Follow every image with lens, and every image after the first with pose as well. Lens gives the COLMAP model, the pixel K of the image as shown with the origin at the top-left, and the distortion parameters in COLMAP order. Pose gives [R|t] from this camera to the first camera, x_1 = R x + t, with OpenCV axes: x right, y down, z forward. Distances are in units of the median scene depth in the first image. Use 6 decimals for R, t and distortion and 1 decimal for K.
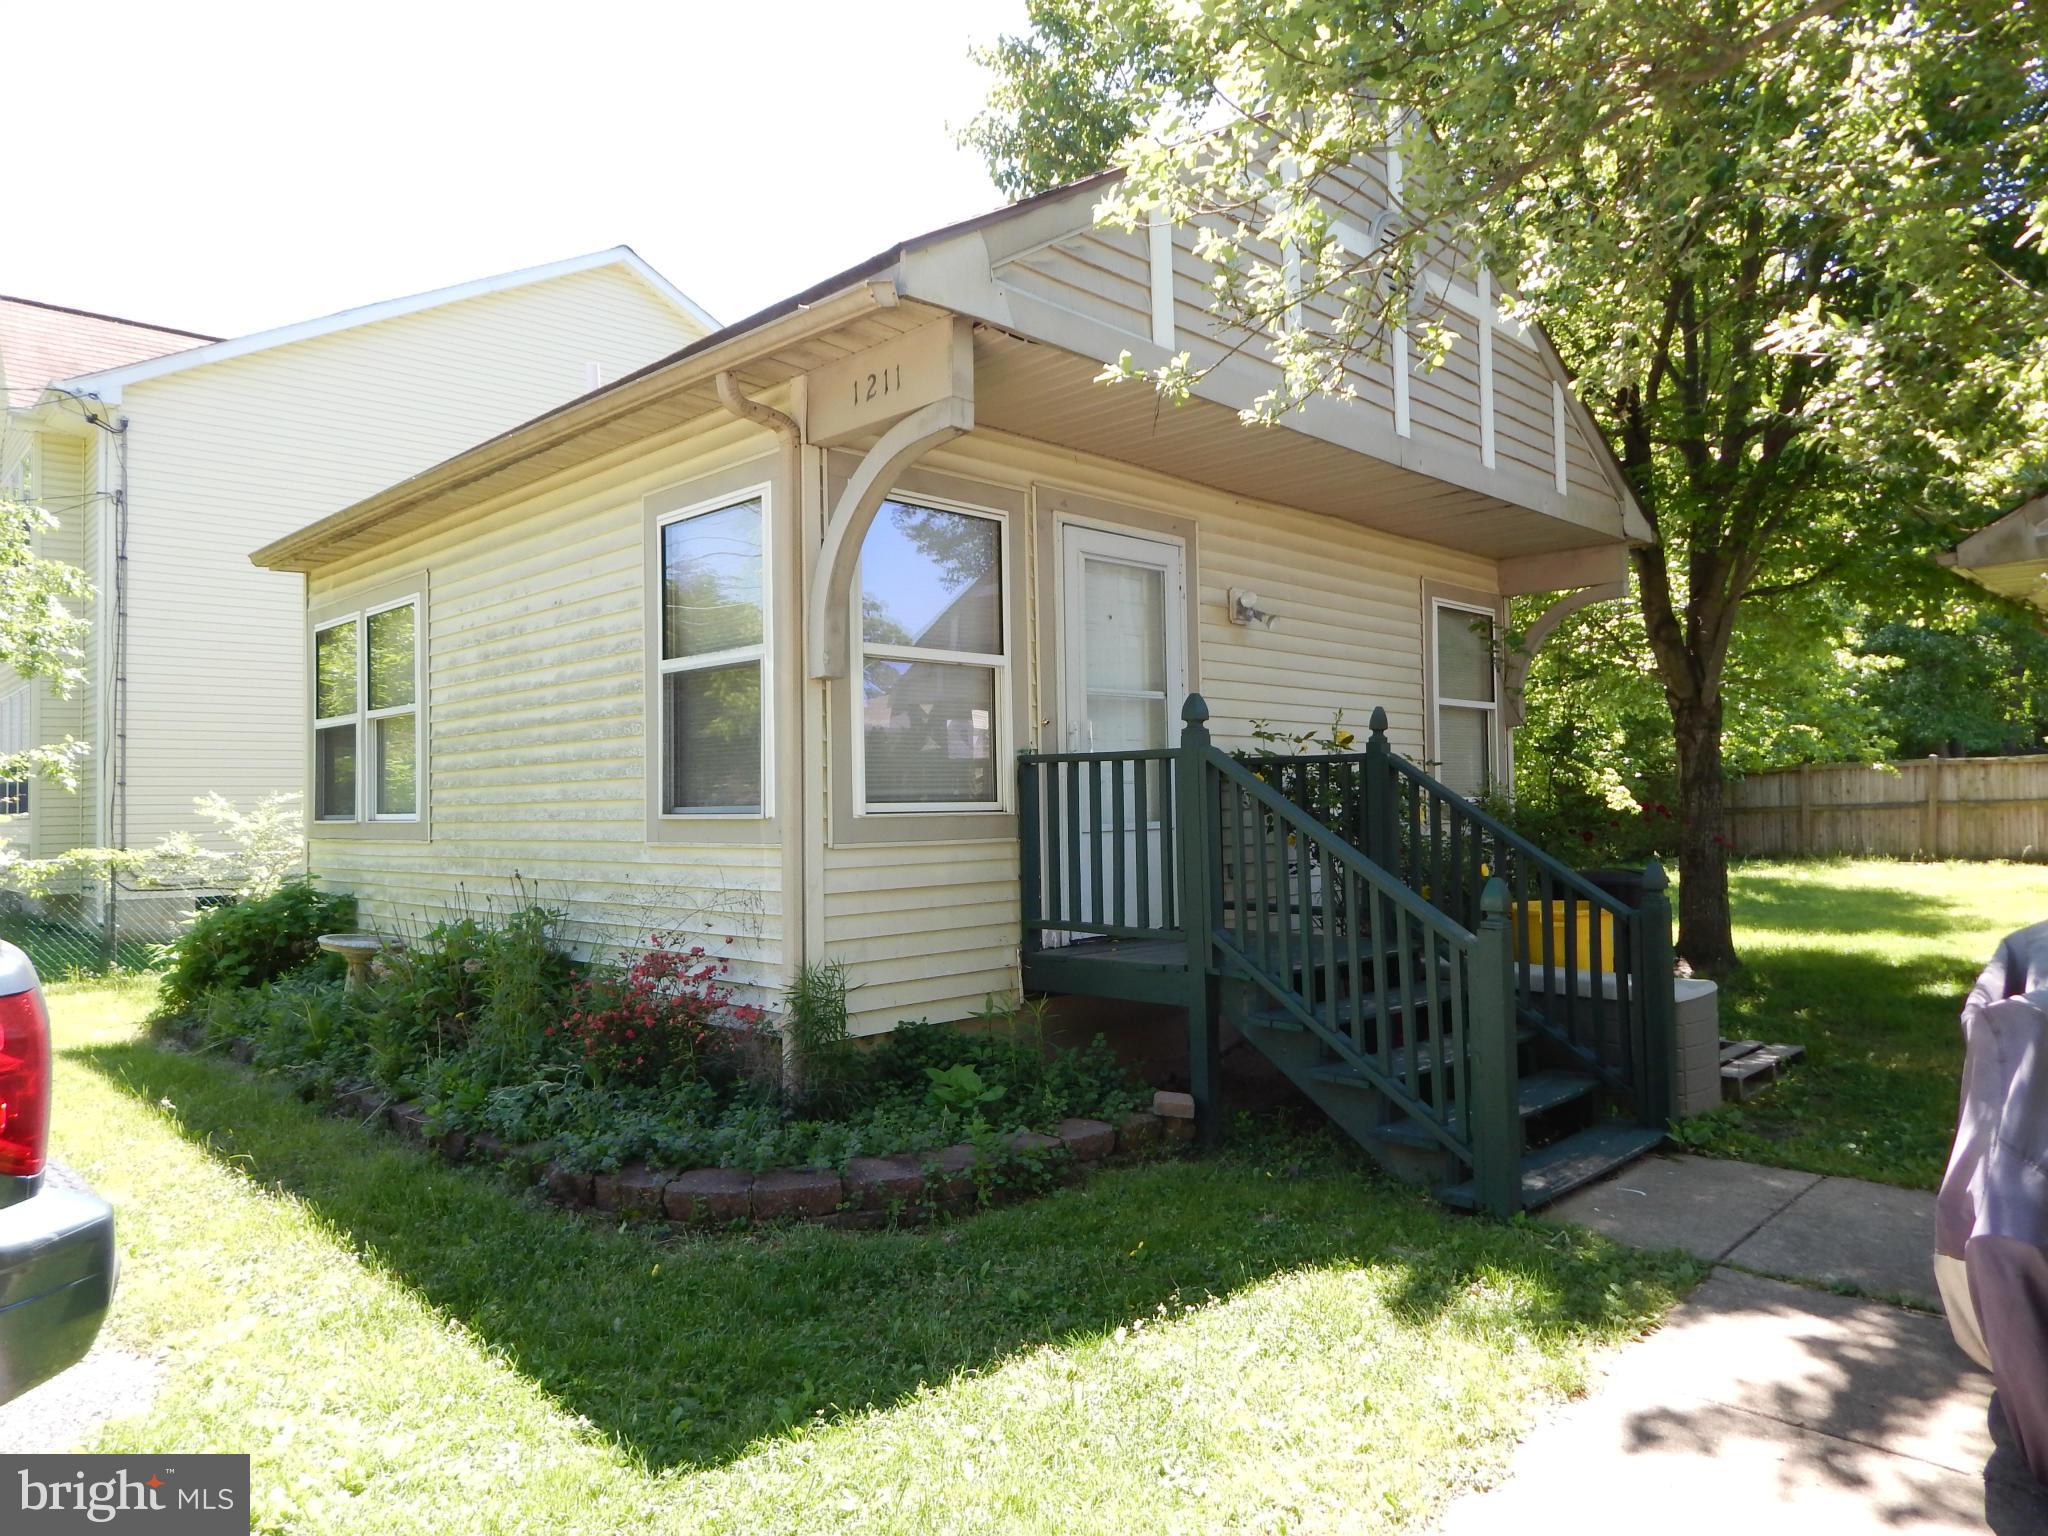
lens RADIAL K [[1330.0, 0, 1022.4], [0, 1330.0, 757.2], [0, 0, 1]] dist [-0.007434, 0.004647]
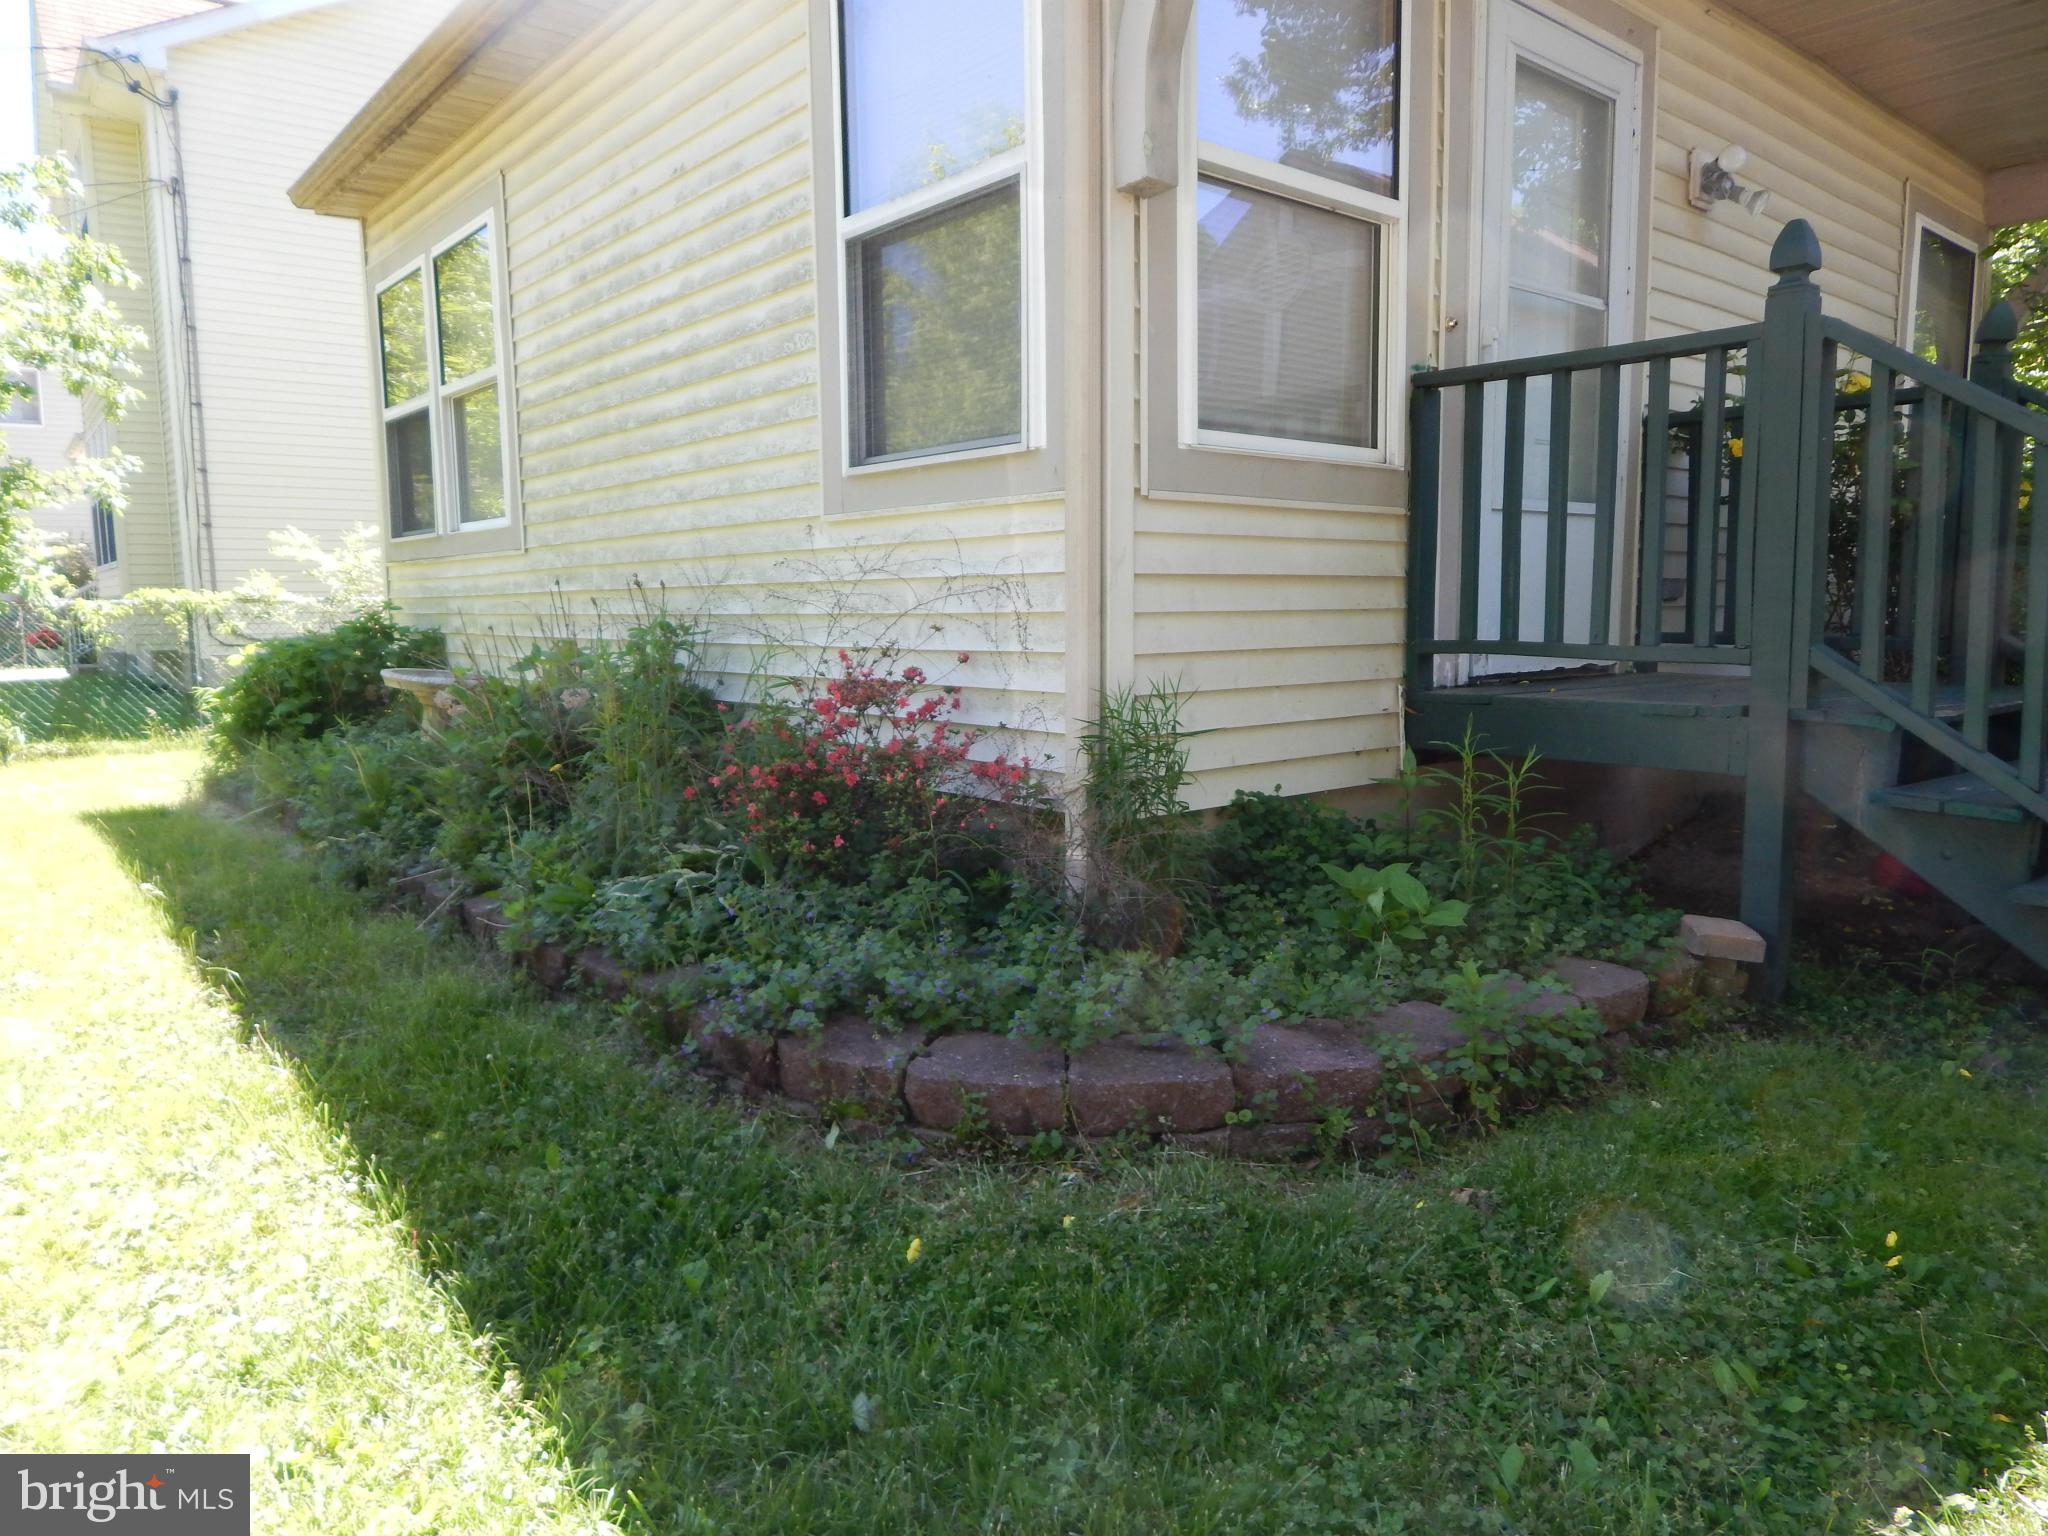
lens RADIAL K [[1330.0, 0, 1021.6], [0, 1330.0, 770.7], [0, 0, 1]] dist [-0.007434, 0.004647]
pose [[0.995783, 0.020119, -0.089509, -0.126637], [-0.005434, 0.986880, 0.161366, 0.082749], [0.091581, -0.160199, 0.982827, 0.351616]]
